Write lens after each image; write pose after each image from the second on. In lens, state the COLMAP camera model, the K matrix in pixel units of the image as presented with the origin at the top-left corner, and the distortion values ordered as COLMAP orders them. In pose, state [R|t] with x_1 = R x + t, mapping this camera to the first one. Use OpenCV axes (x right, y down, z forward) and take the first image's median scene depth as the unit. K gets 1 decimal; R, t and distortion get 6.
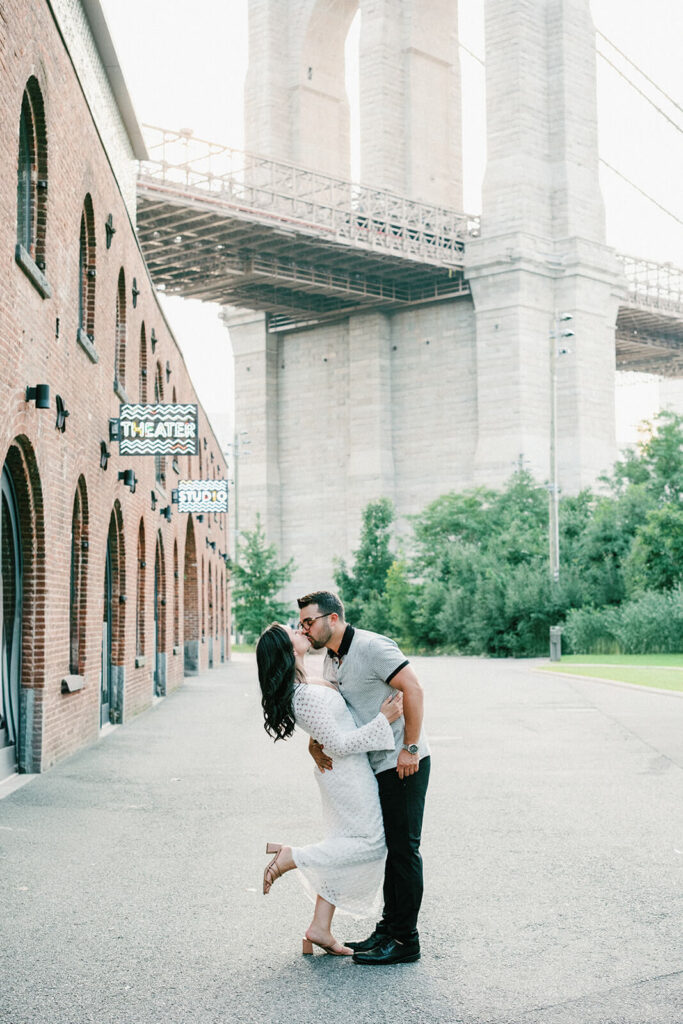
lens RADIAL K [[1271.9, 0, 340.8], [0, 1271.9, 512.0], [0, 0, 1]] dist [0.013201, 0.000000]
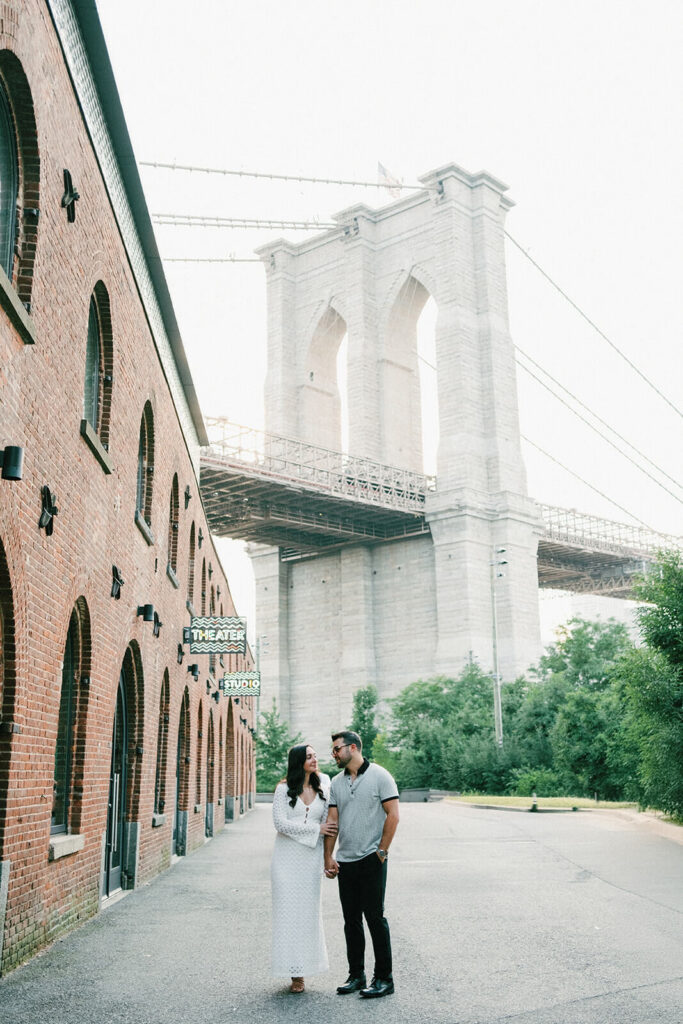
lens RADIAL K [[1157.5, 0, 342.7], [0, 1157.5, 511.1], [0, 0, 1]] dist [0.031929, 0.000000]
pose [[0.998910, -0.003387, 0.046563, -0.049860], [0.011213, 0.985575, -0.168865, 0.013730], [-0.045320, 0.169203, 0.984539, -0.220043]]
